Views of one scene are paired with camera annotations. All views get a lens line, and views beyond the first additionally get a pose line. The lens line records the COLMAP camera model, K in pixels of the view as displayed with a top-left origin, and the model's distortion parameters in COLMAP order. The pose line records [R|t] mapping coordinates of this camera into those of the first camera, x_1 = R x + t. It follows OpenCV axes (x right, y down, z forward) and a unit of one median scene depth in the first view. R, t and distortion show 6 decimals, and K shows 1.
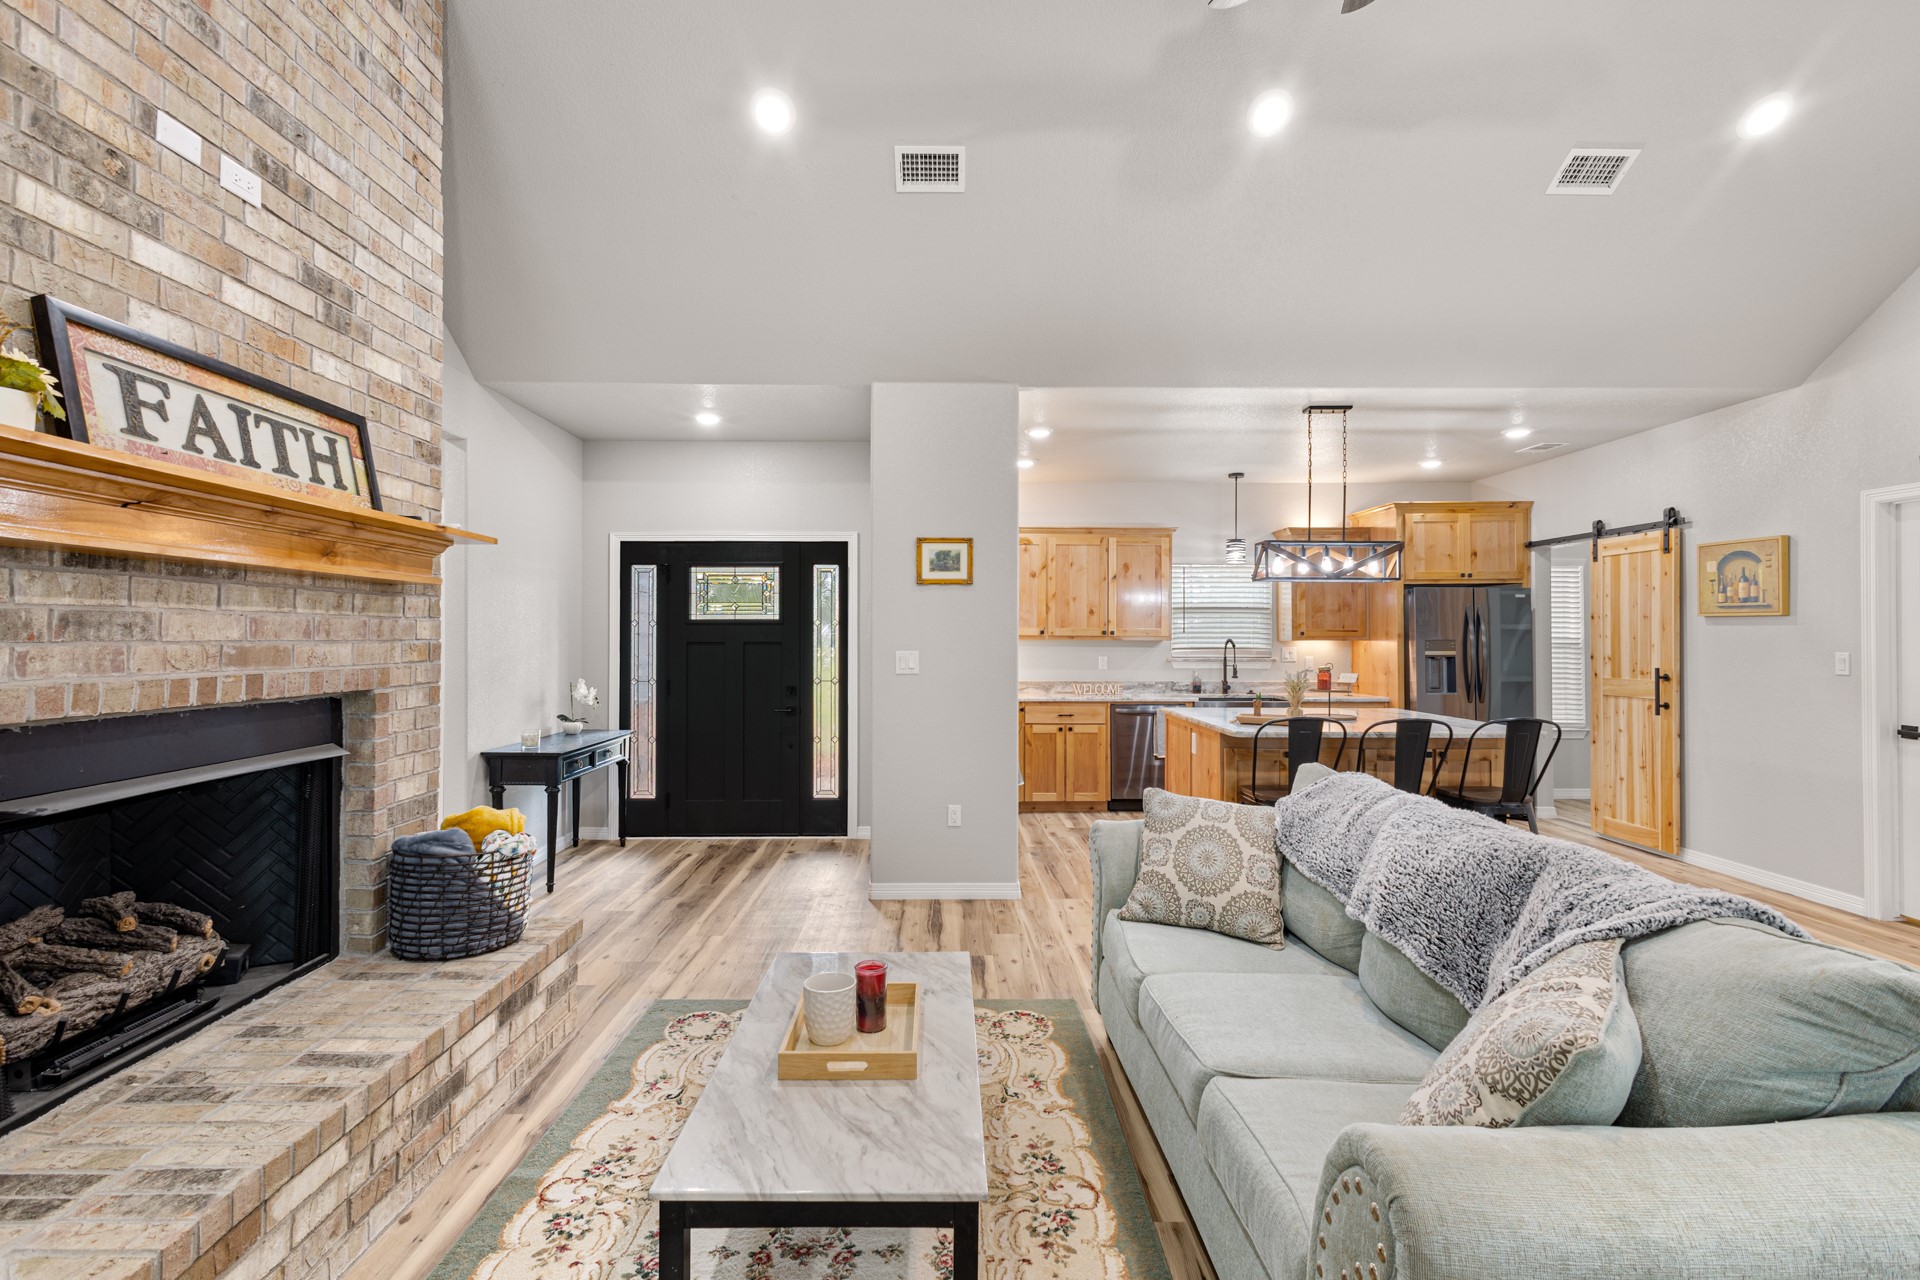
lens RADIAL K [[883.8, 0, 951.3], [0, 883.8, 630.7], [0, 0, 1]] dist [0.011383, -0.005182]
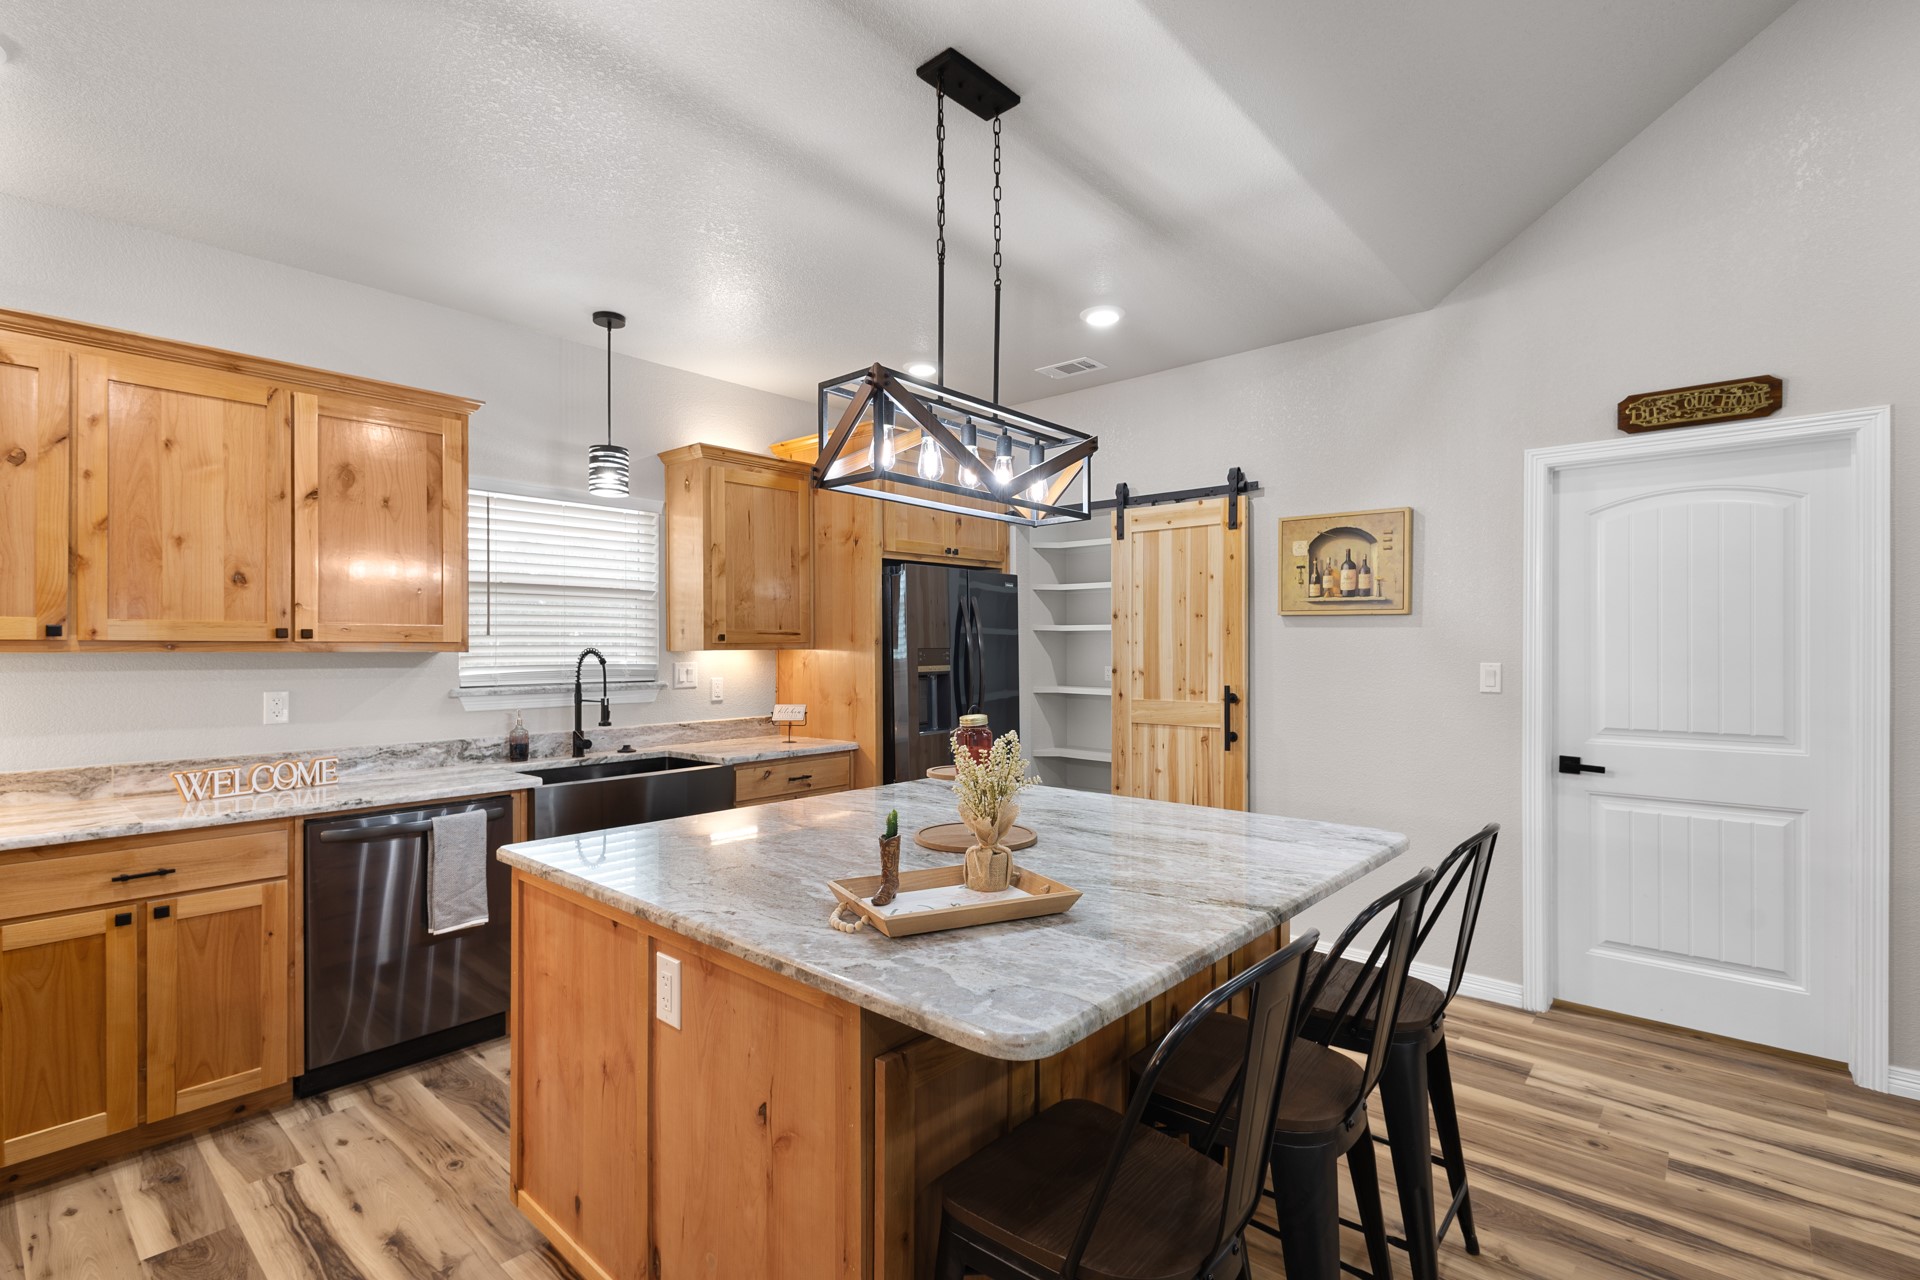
lens RADIAL K [[880.6, 0, 955.0], [0, 880.6, 648.8], [0, 0, 1]] dist [0.003600, 0.000064]
pose [[0.670230, -0.004900, 0.742137, 0.206446], [-0.003973, 0.999940, 0.010190, 0.009866], [-0.742143, -0.009778, 0.670170, 1.286841]]
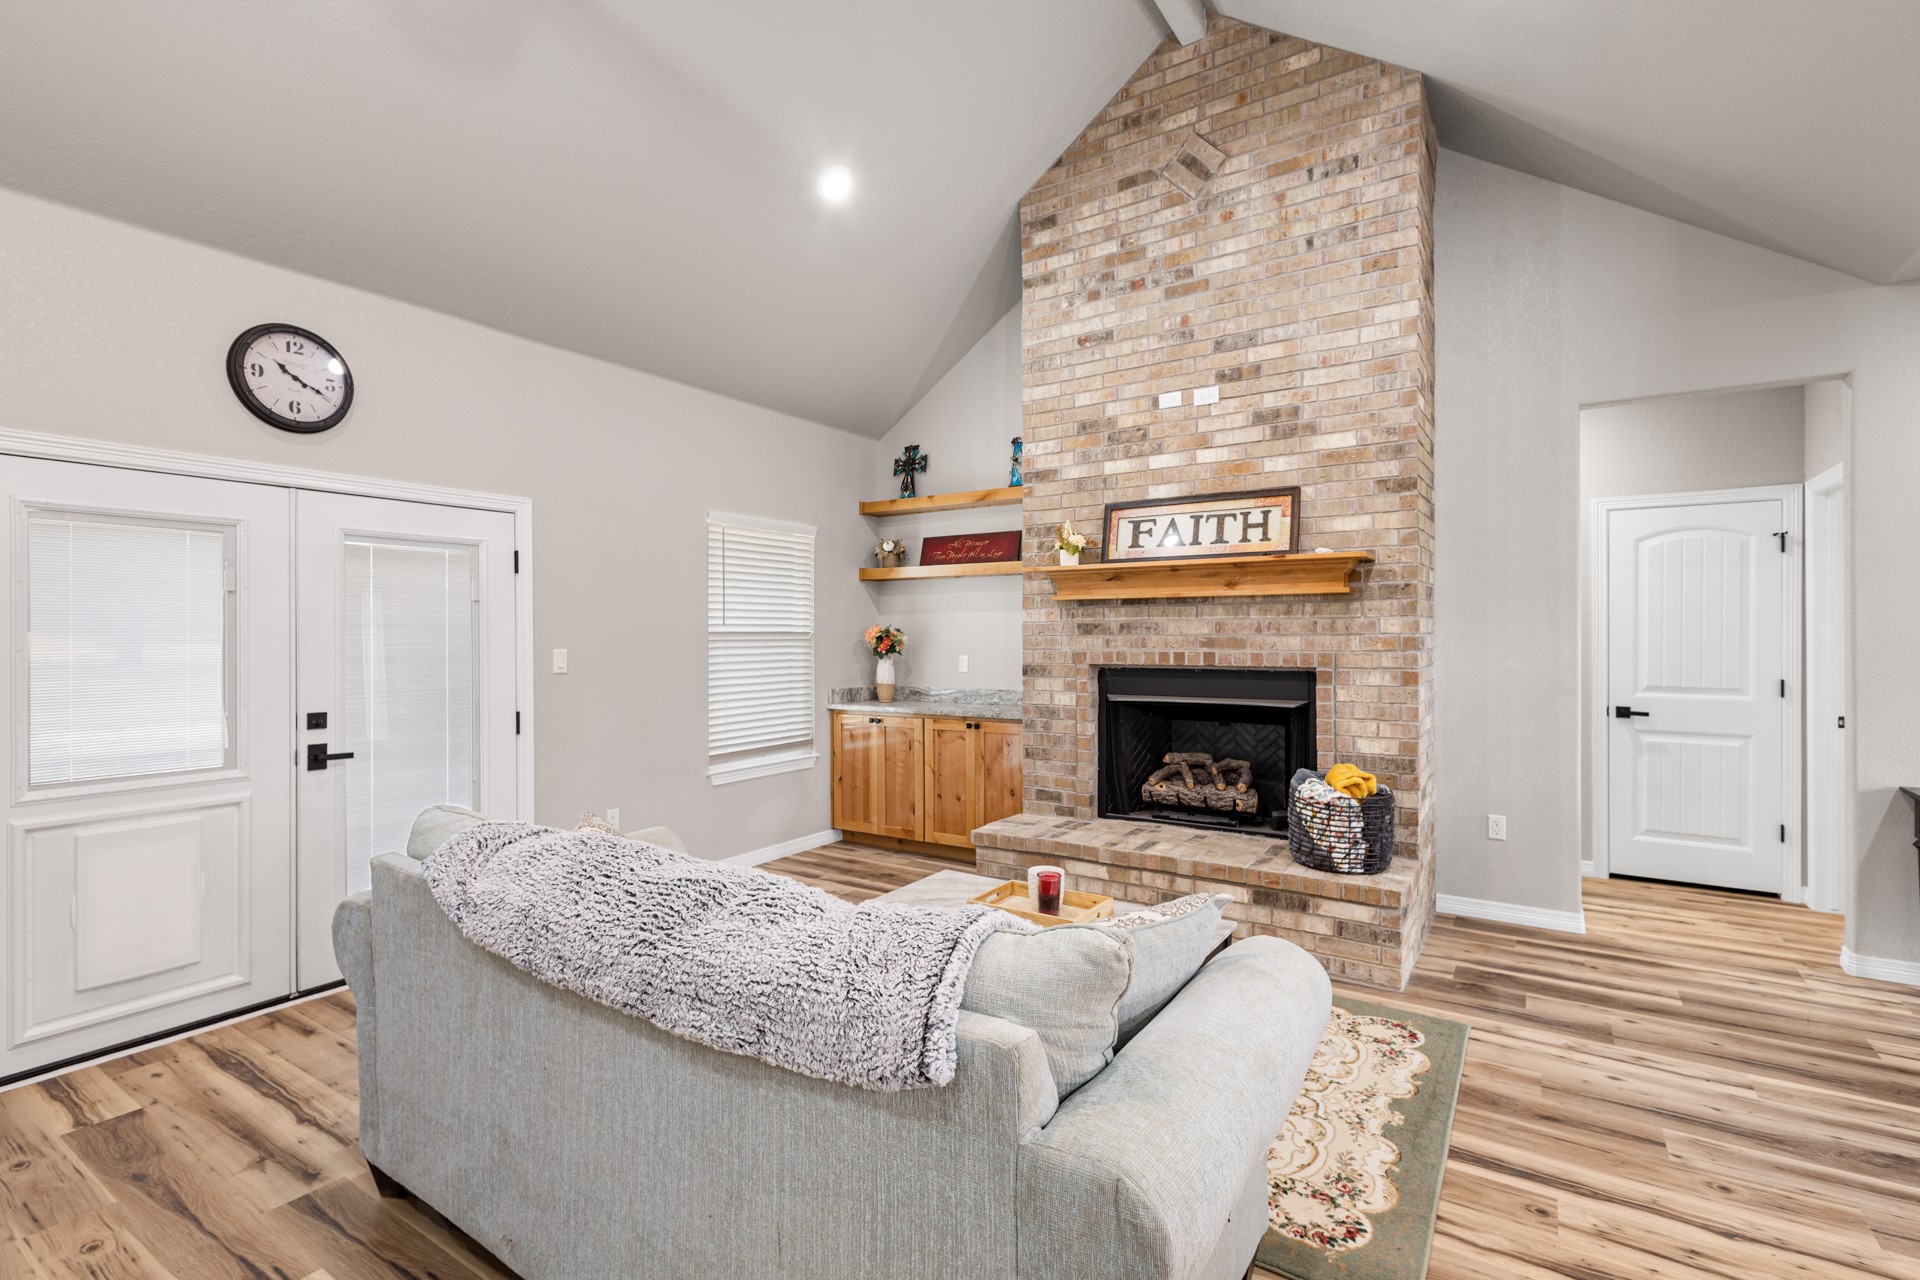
lens RADIAL K [[884.7, 0, 956.9], [0, 884.7, 634.4], [0, 0, 1]] dist [0.009255, 0.000650]
pose [[-0.562471, 0.001451, -0.826816, 0.827667], [0.009935, 0.999938, -0.005004, 0.011707], [0.826758, -0.011029, -0.562450, 1.233814]]
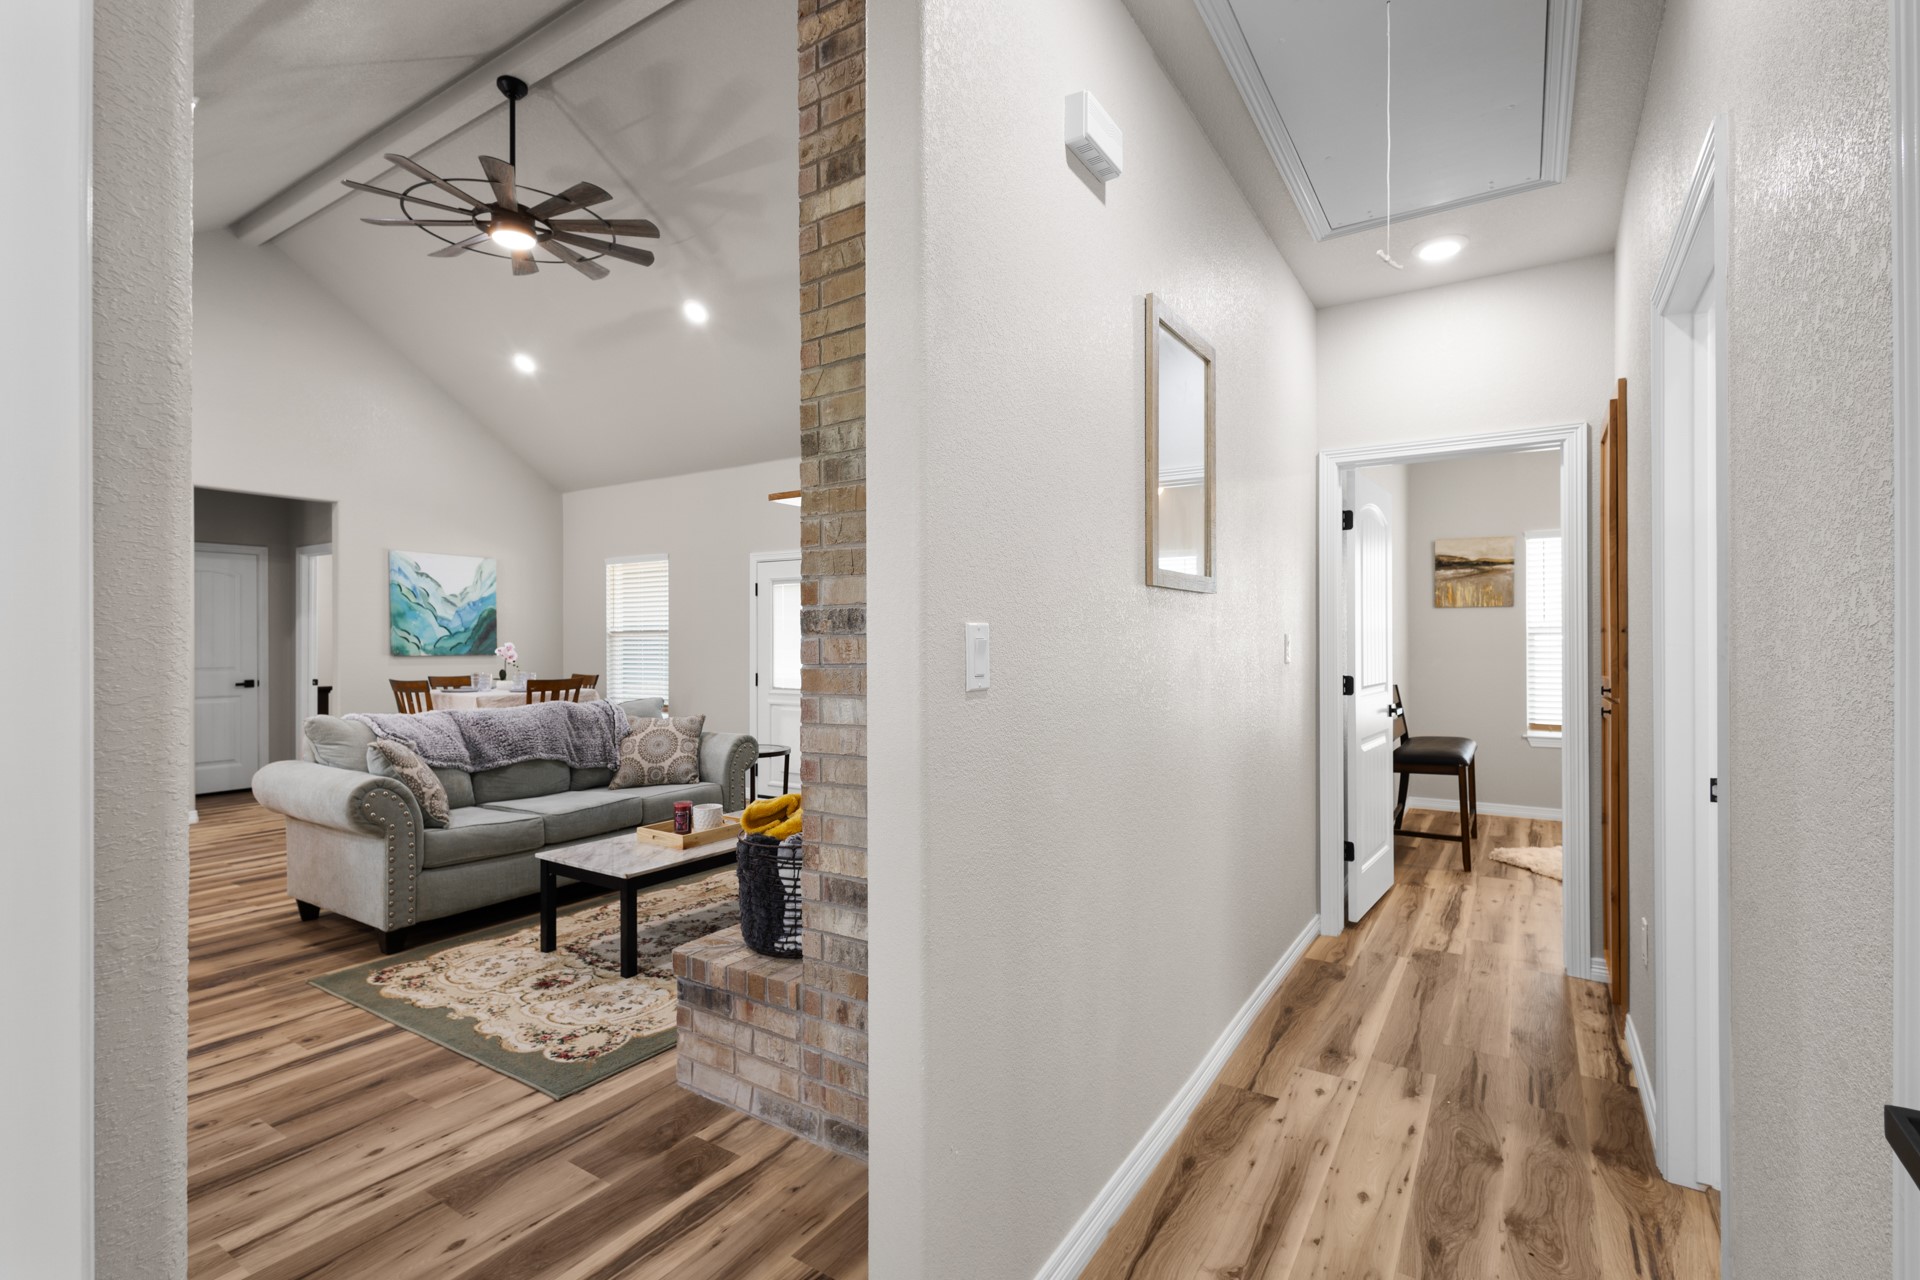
lens RADIAL K [[877.7, 0, 955.3], [0, 877.7, 640.2], [0, 0, 1]] dist [0.004273, -0.001094]
pose [[-0.831768, 0.002501, 0.555118, -1.148442], [-0.004144, 0.999934, -0.010714, 0.050397], [-0.555109, -0.011212, -0.831702, 1.624050]]
